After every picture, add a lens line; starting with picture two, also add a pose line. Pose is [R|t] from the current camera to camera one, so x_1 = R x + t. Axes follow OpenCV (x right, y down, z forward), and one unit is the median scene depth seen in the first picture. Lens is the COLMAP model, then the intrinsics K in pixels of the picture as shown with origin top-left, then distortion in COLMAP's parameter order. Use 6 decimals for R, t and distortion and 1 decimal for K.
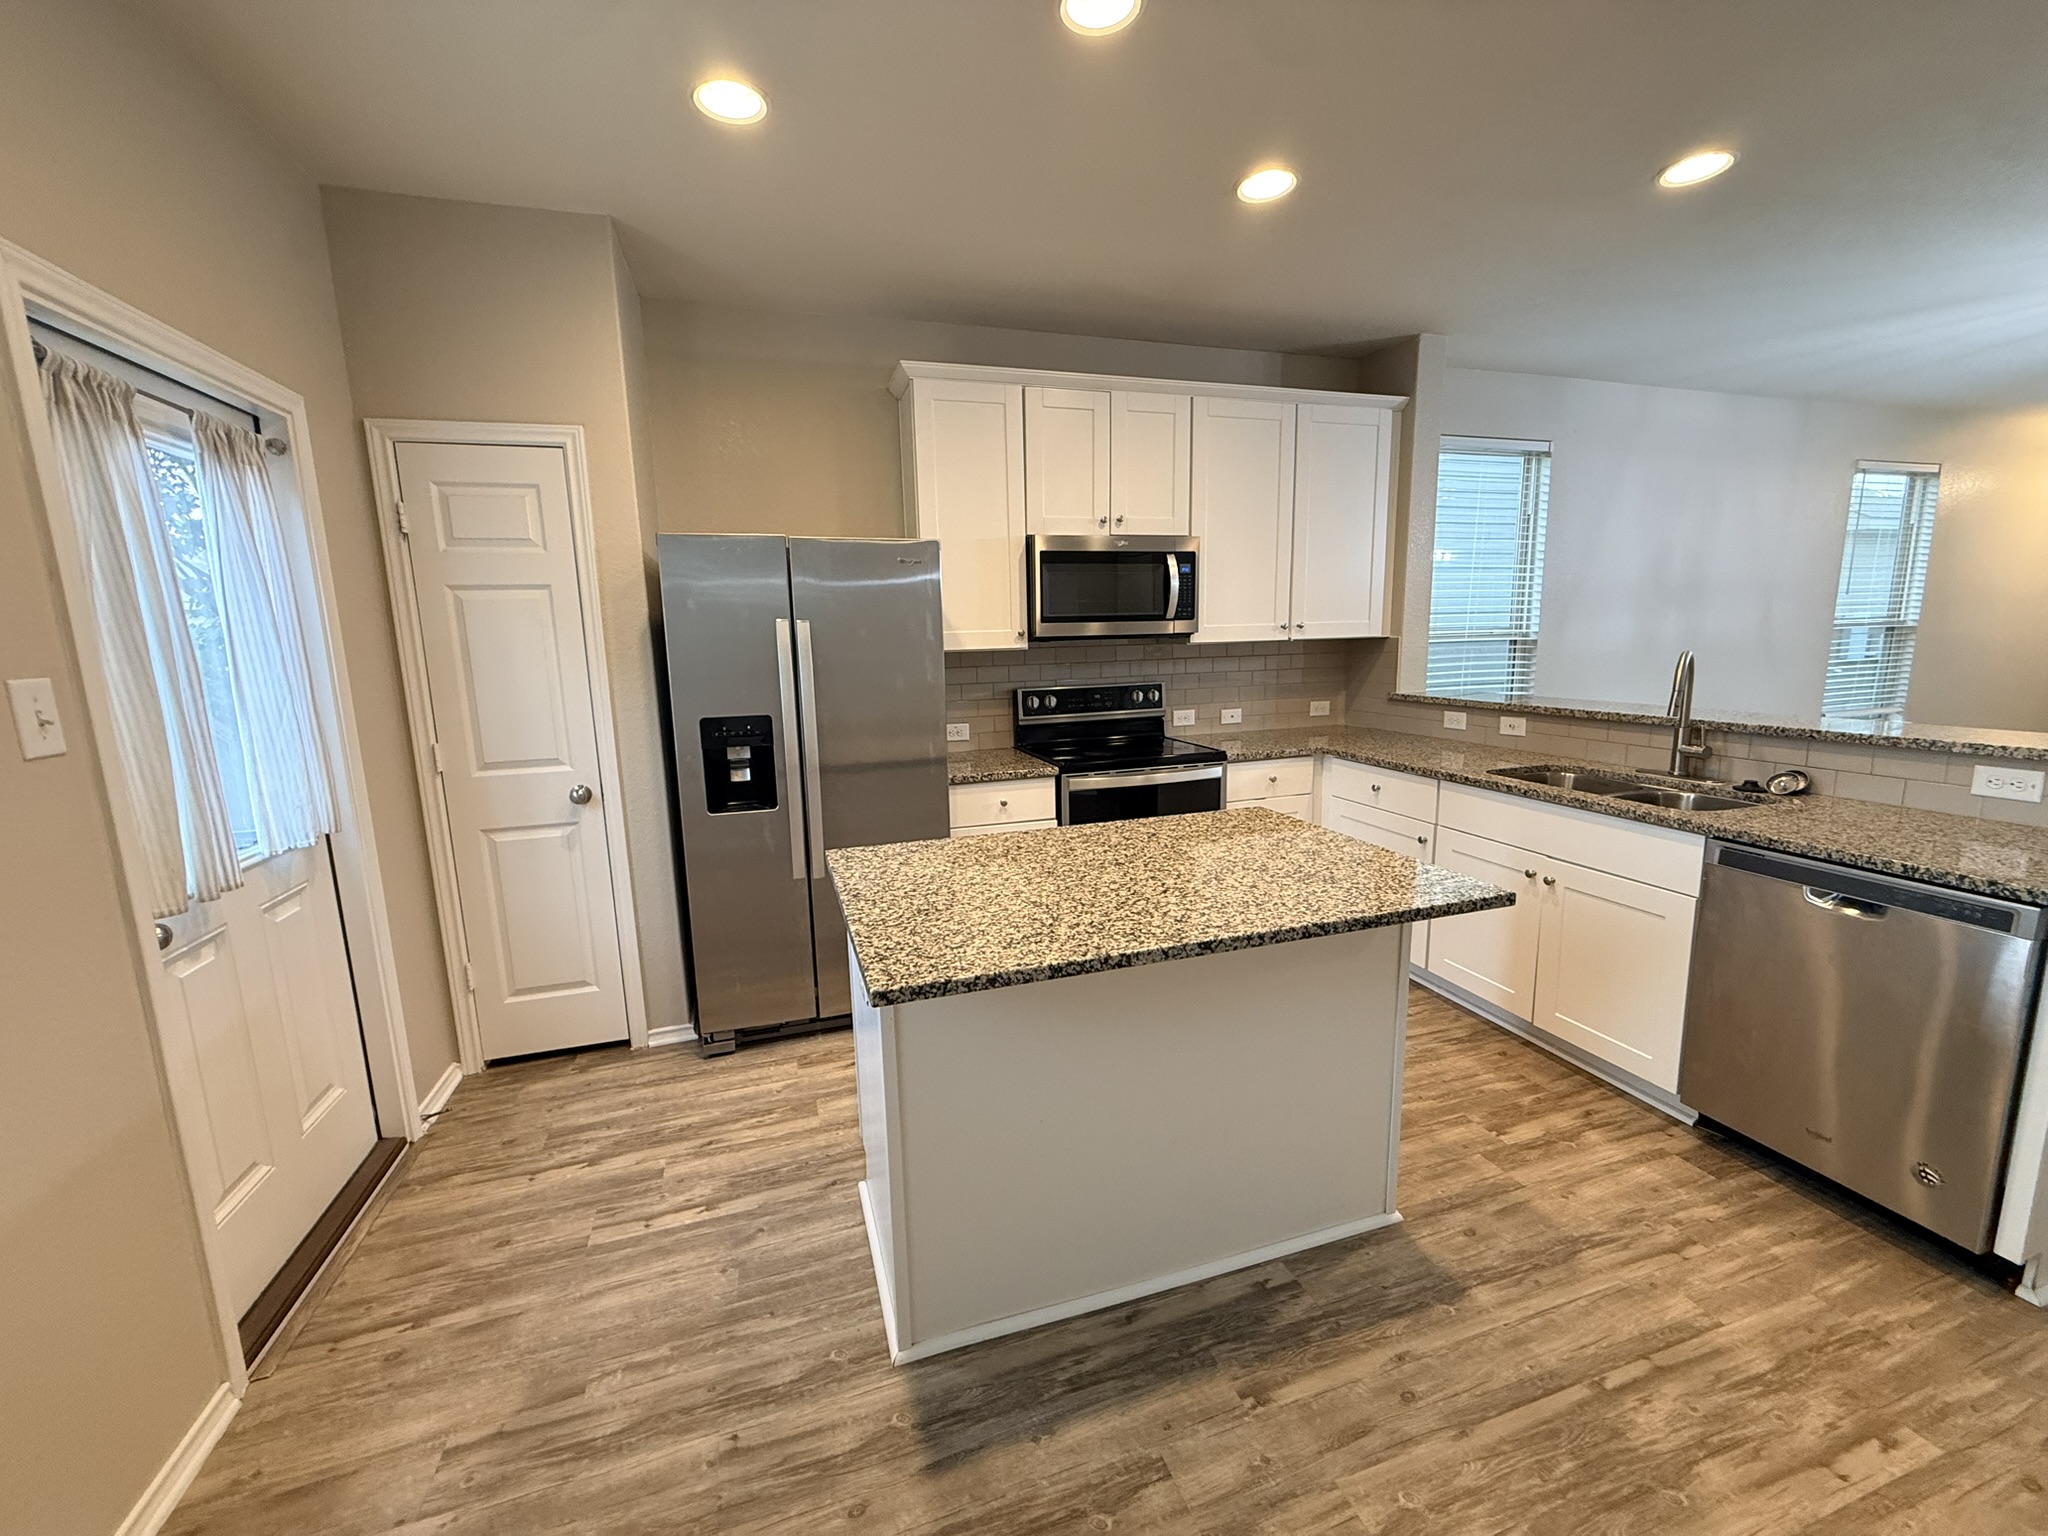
lens RADIAL K [[821.6, 0, 1055.7], [0, 821.6, 764.5], [0, 0, 1]] dist [0.000124, -0.000249]
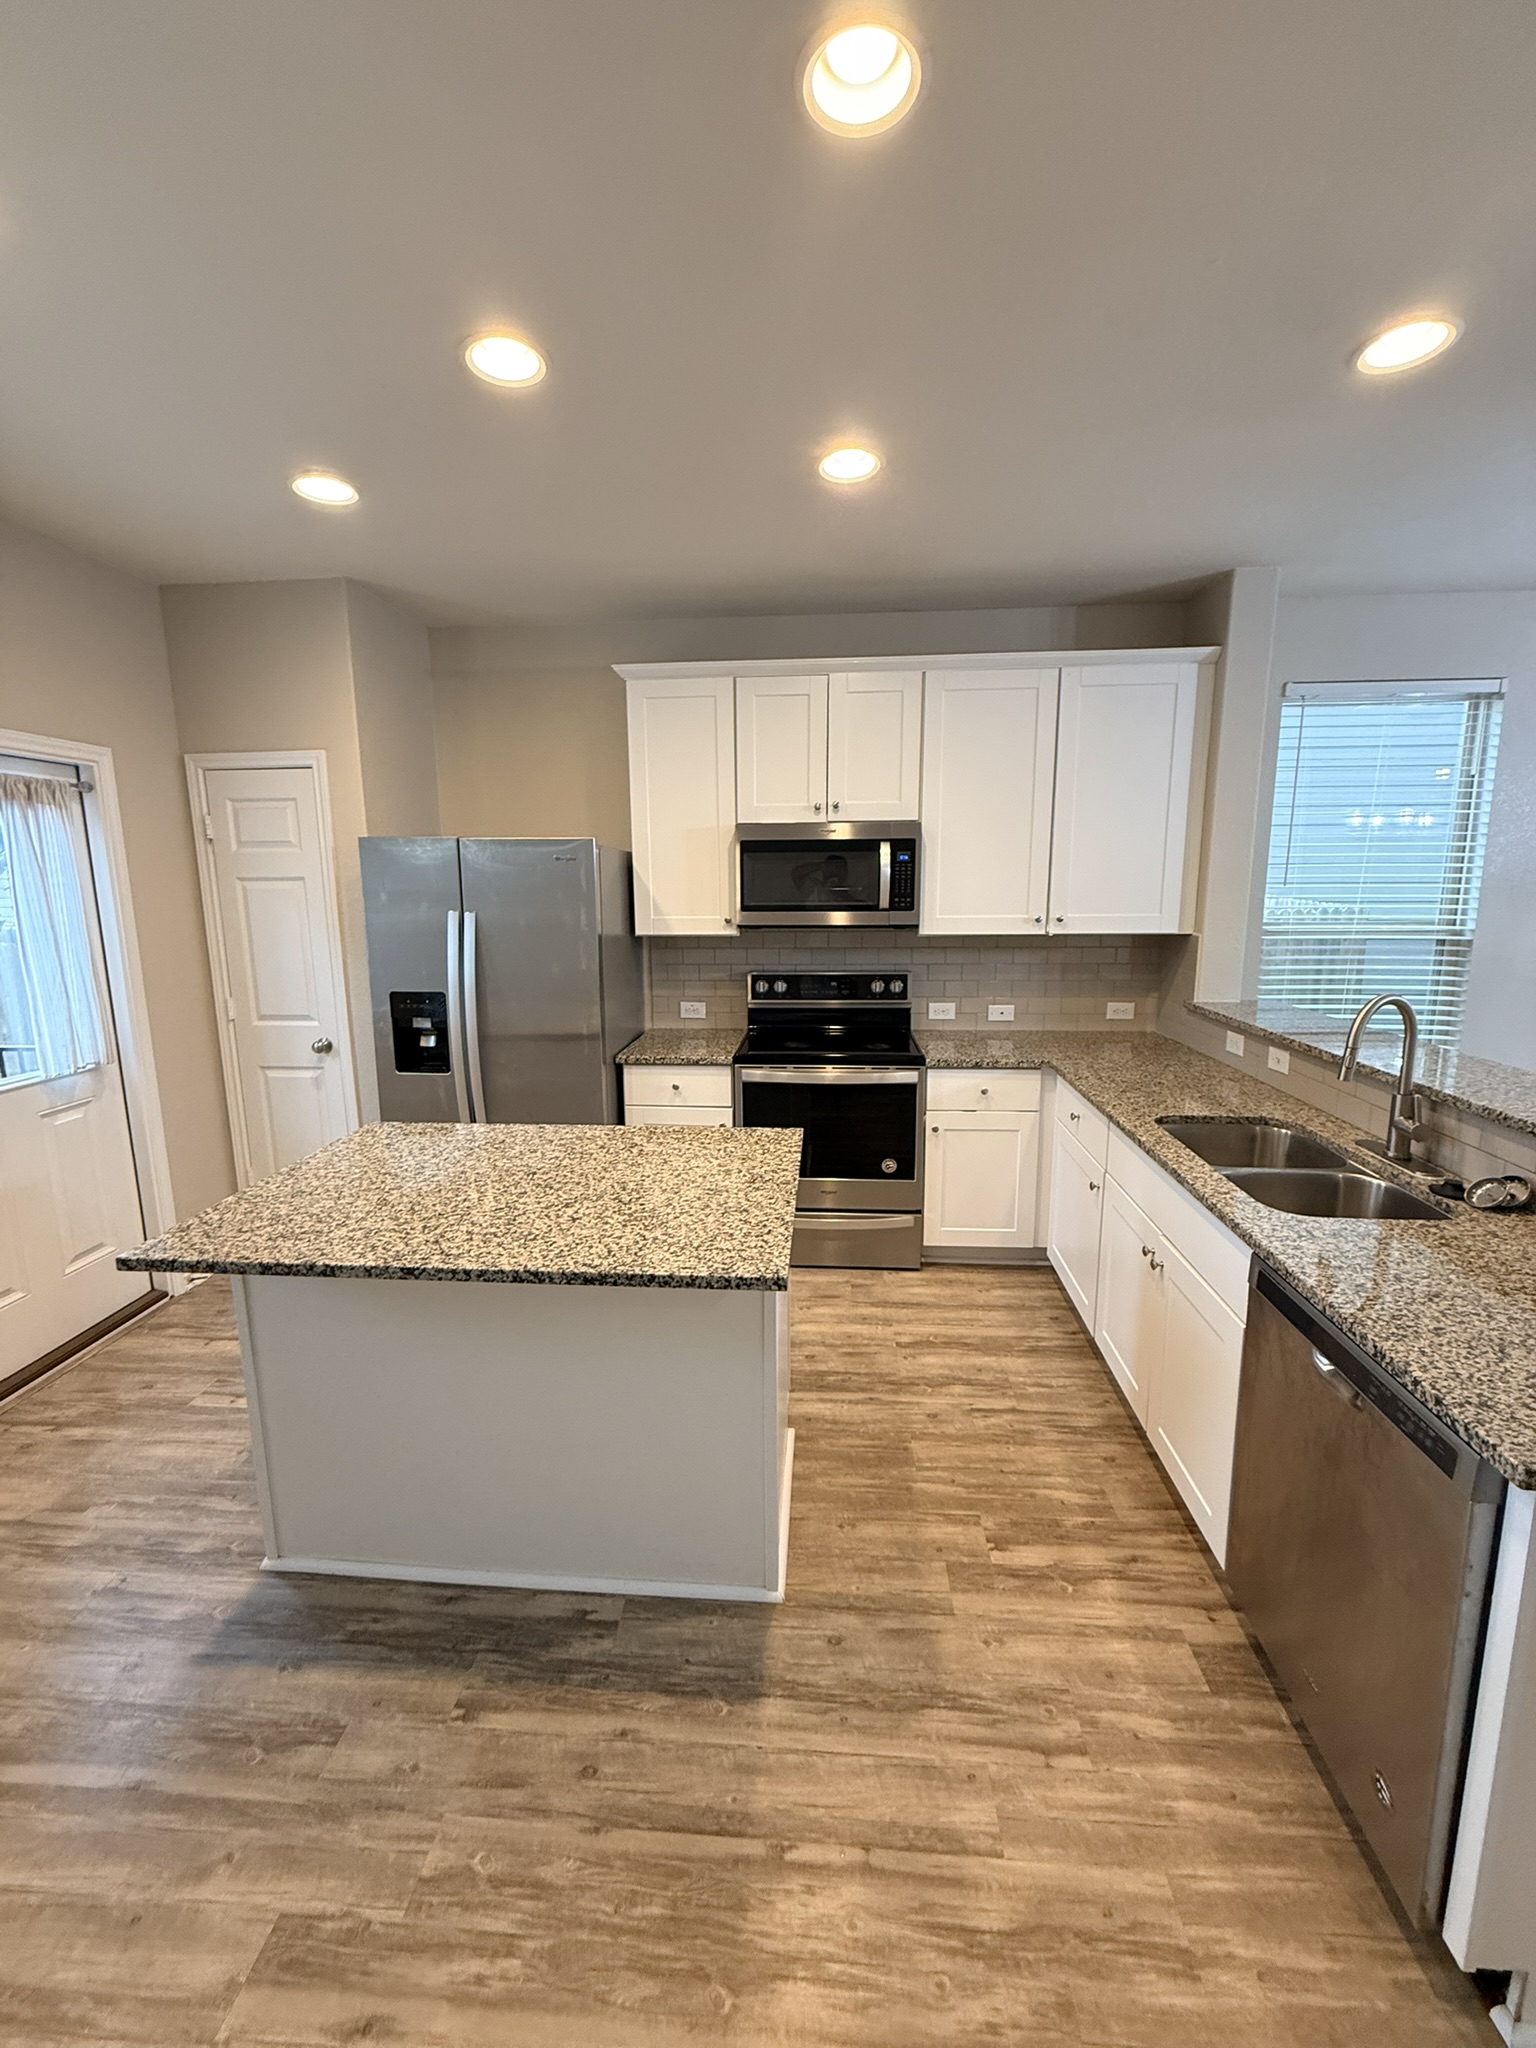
lens RADIAL K [[834.1, 0, 795.9], [0, 834.1, 1015.5], [0, 0, 1]] dist [-0.001327, -0.000027]
pose [[0.925077, 0.080690, -0.371110, 0.641044], [-0.078328, 0.996697, 0.021461, -0.107405], [0.371615, 0.009215, 0.928341, 0.116259]]
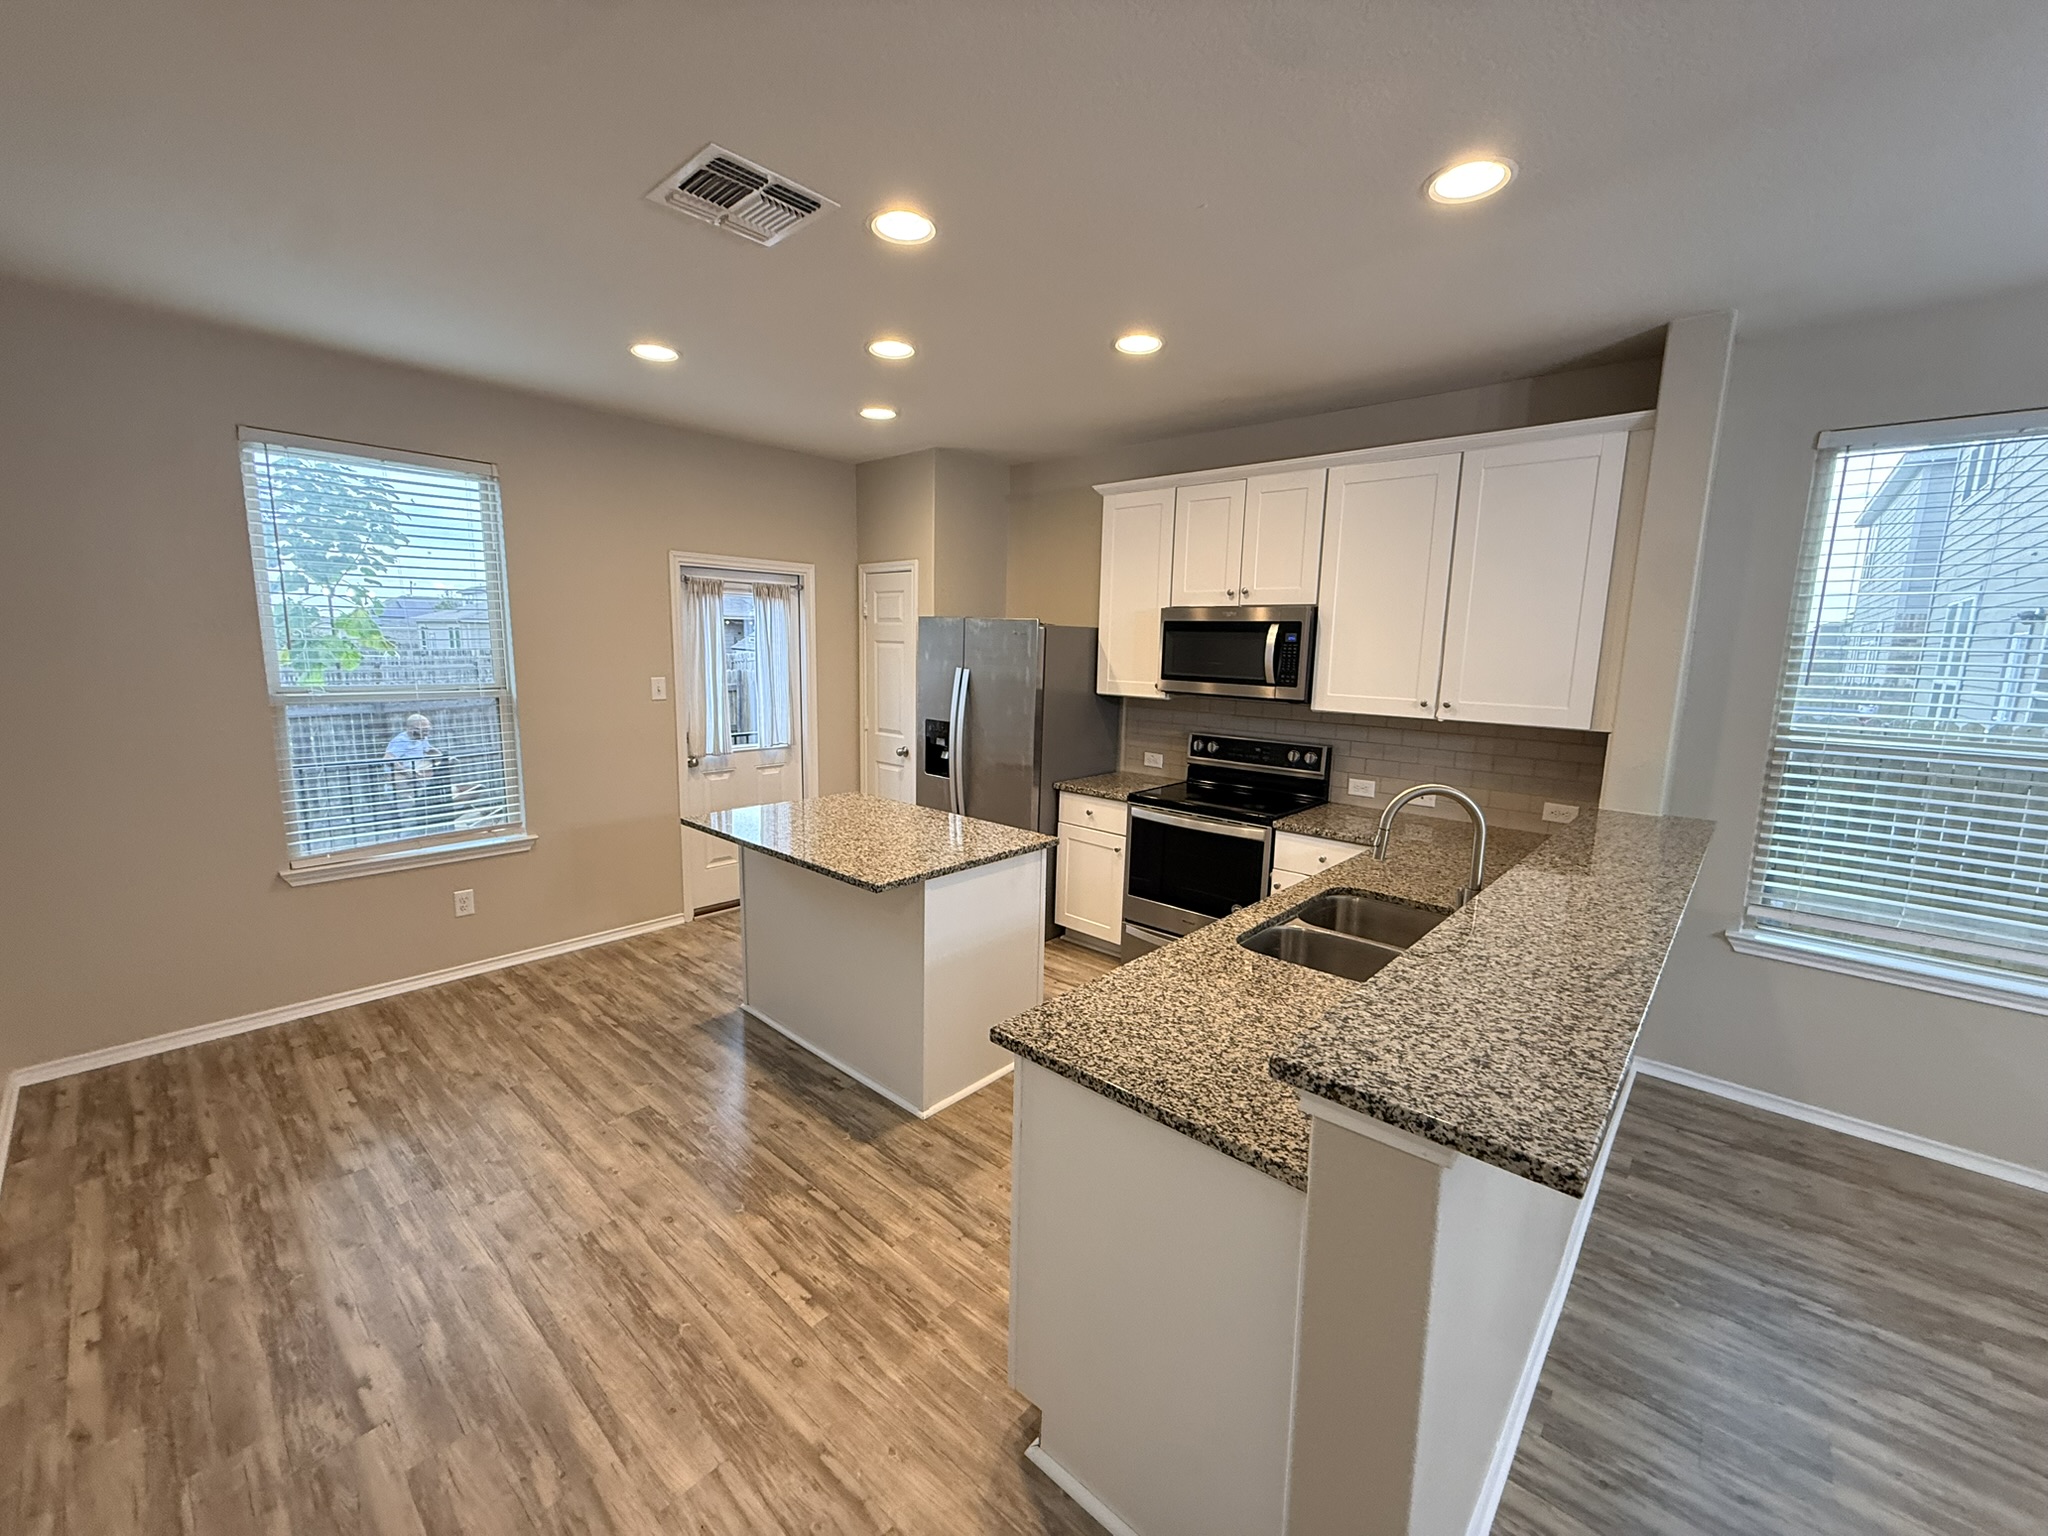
lens RADIAL K [[854.4, 0, 1024.0], [0, 854.4, 768.0], [0, 0, 1]] dist [0.000275, 0.000414]
pose [[0.484019, 0.168063, -0.858767, 1.471376], [-0.176435, 0.979971, 0.092341, -0.184142], [0.857086, 0.106822, 0.503977, 0.297328]]
